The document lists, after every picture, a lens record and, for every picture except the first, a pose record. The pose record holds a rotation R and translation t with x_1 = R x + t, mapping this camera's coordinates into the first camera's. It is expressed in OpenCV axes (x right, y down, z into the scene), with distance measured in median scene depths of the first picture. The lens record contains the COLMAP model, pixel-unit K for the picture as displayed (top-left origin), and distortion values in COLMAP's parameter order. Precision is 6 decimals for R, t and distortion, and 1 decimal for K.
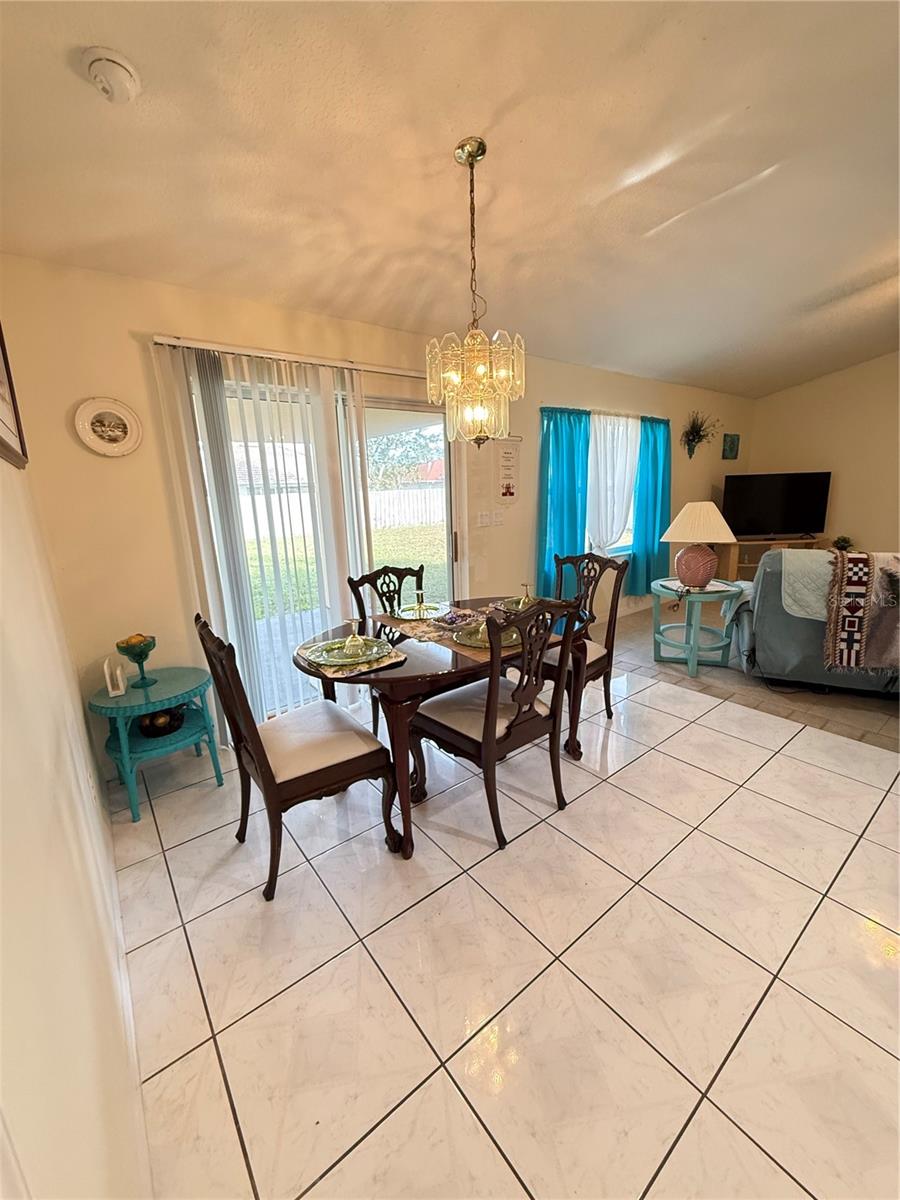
lens RADIAL K [[477.4, 0, 450.2], [0, 477.4, 600.4], [0, 0, 1]] dist [-0.001717, 0.000134]
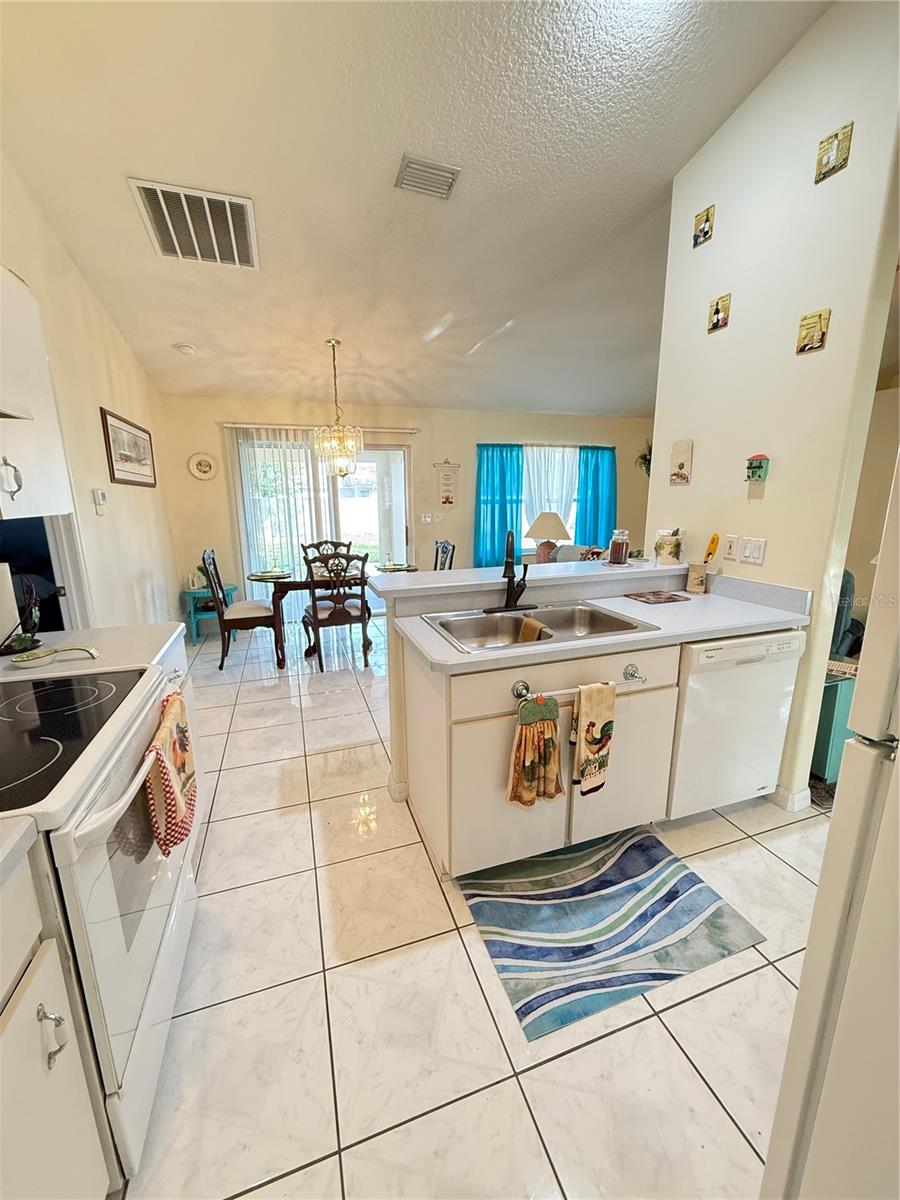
lens RADIAL K [[477.4, 0, 437.3], [0, 477.4, 597.7], [0, 0, 1]] dist [-0.001717, 0.000134]
pose [[0.943117, 0.090988, -0.319767, 0.864532], [-0.097100, 0.995270, -0.003187, 0.113221], [0.317965, 0.034055, 0.947491, -0.581678]]
